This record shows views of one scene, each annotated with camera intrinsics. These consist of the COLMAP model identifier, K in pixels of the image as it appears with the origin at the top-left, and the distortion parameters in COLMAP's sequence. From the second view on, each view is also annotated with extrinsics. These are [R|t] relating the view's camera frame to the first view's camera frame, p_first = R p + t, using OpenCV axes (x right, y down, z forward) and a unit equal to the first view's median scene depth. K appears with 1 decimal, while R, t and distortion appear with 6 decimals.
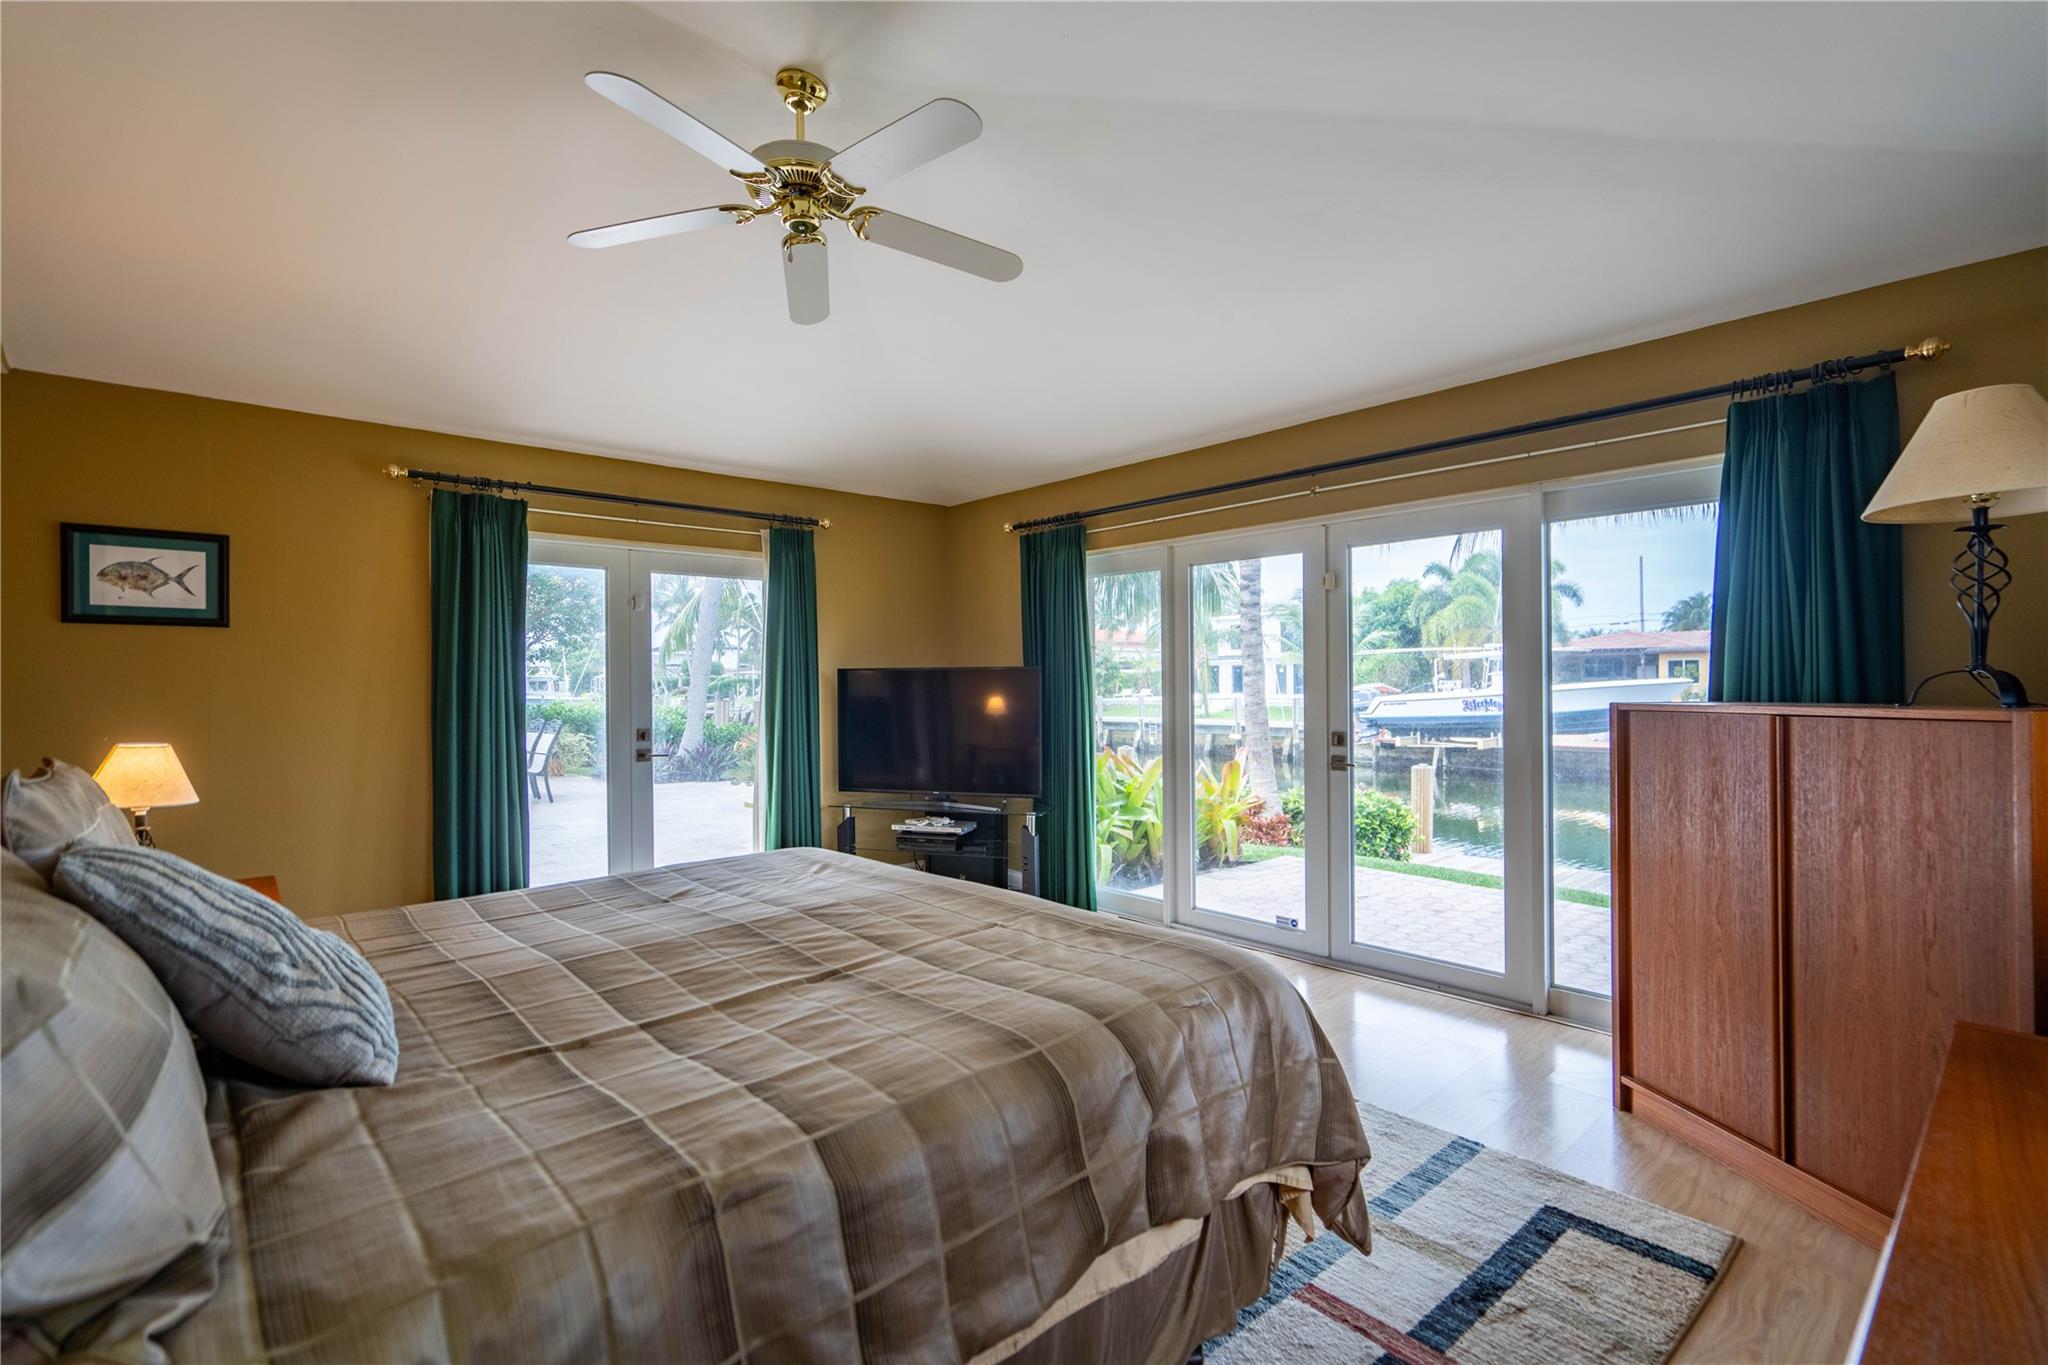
lens RADIAL K [[961.6, 0, 1017.0], [0, 961.6, 640.6], [0, 0, 1]] dist [0.004815, 0.001163]
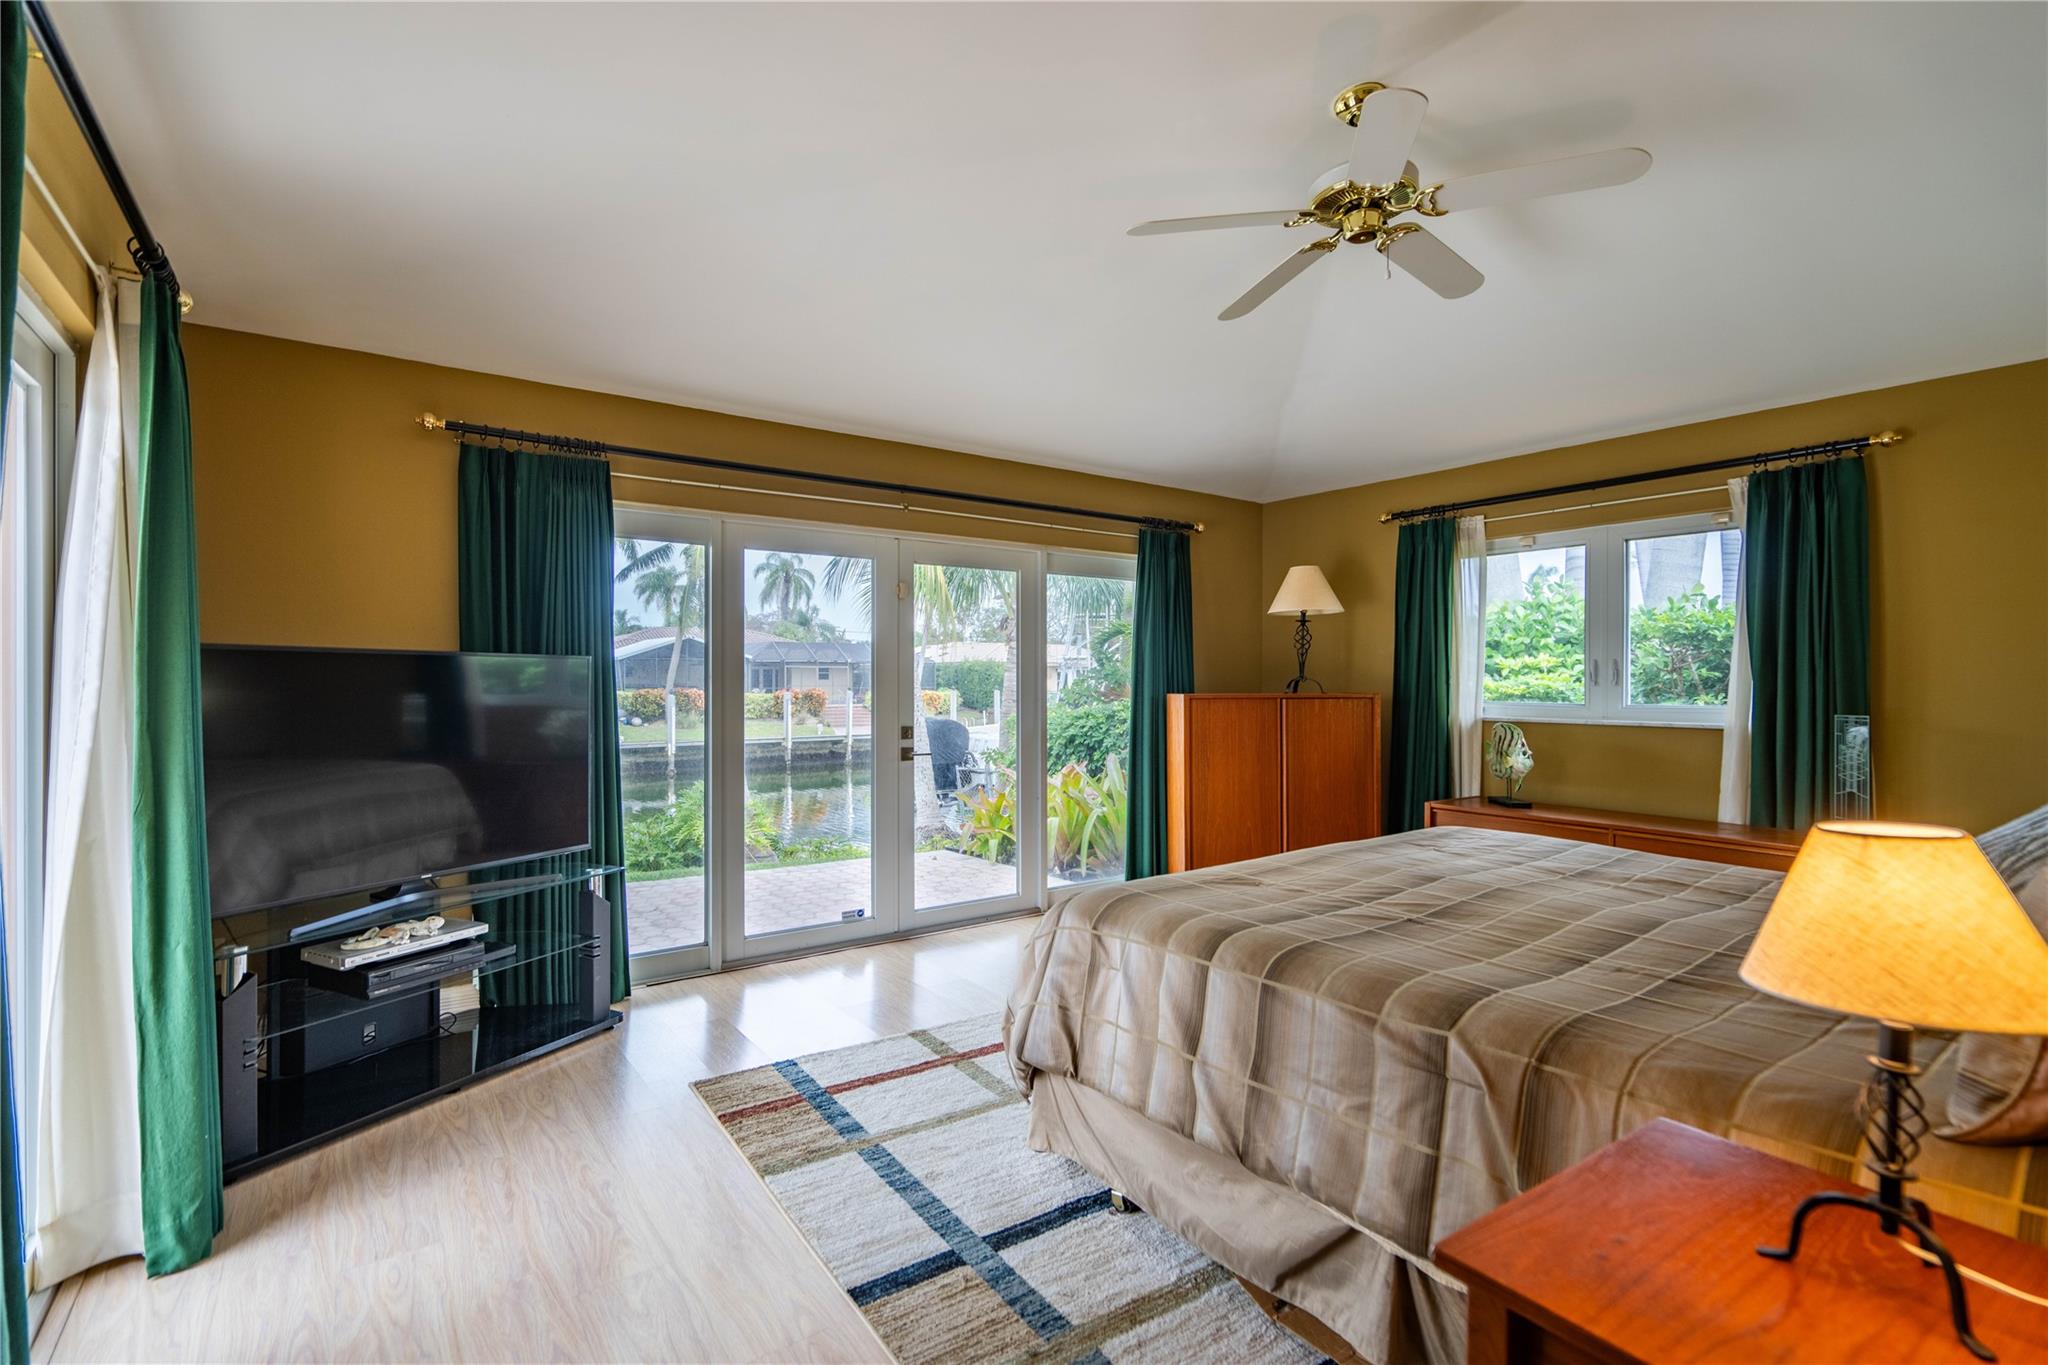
lens RADIAL K [[928.5, 0, 1024.0], [0, 928.5, 682.5], [0, 0, 1]] dist [-0.003467, 0.000207]
pose [[0.109708, 0.012237, 0.993889, -0.846794], [-0.041133, 0.999124, -0.007761, 0.053470], [-0.993112, -0.040030, 0.110115, 0.877430]]
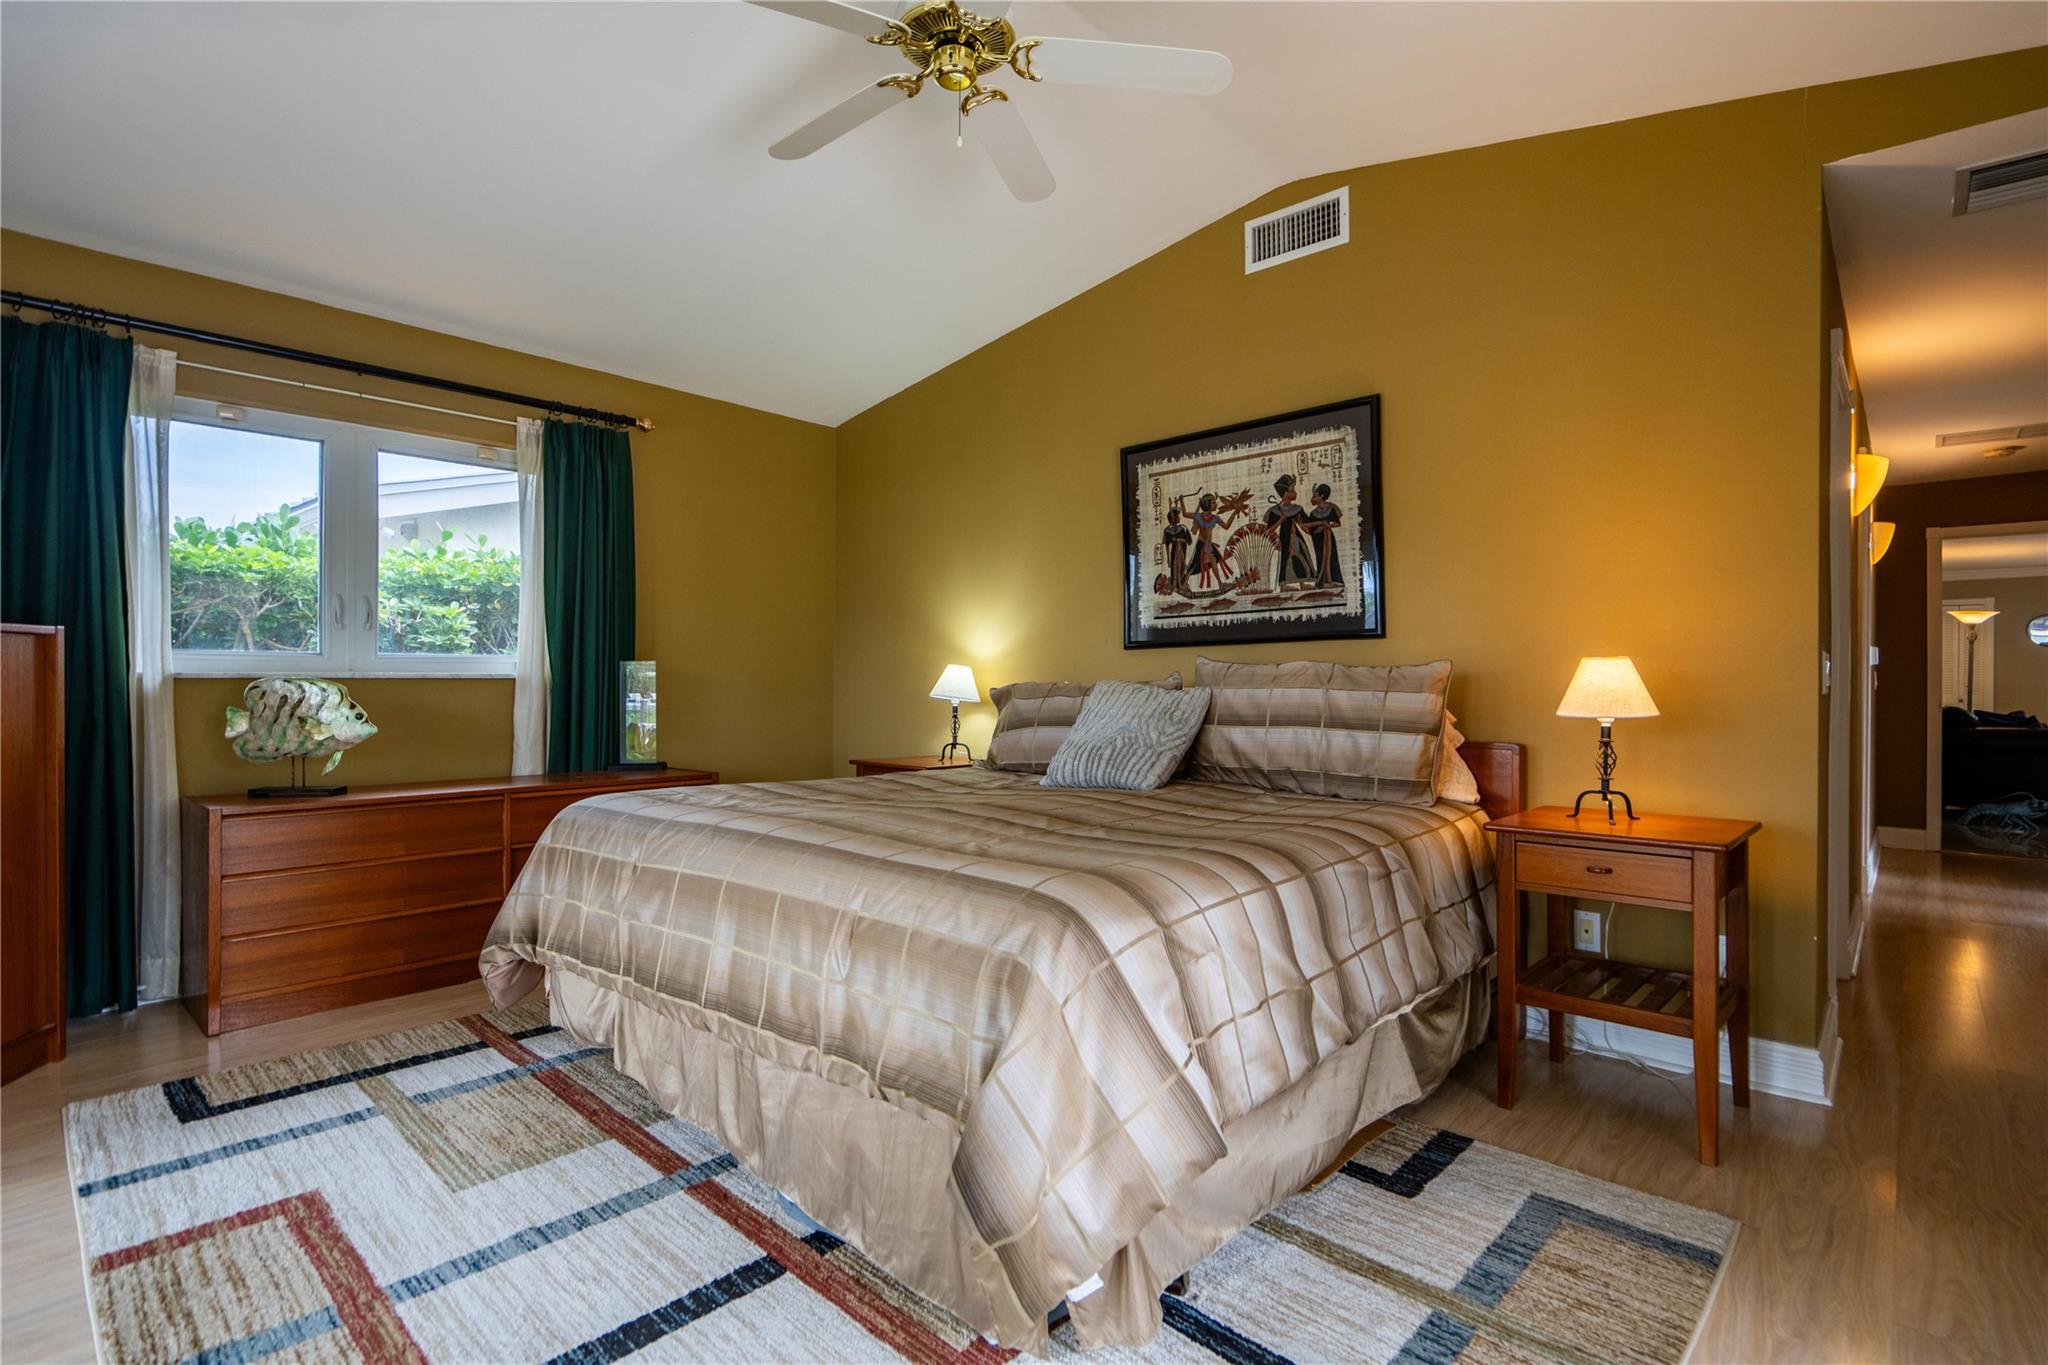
lens RADIAL K [[977.1, 0, 1024.0], [0, 977.1, 682.5], [0, 0, 1]] dist [-0.003651, -0.000256]
pose [[-0.995446, 0.008296, -0.094968, -0.136872], [0.011188, 0.999488, -0.029961, 0.110391], [0.094671, -0.030887, -0.995029, 1.320907]]
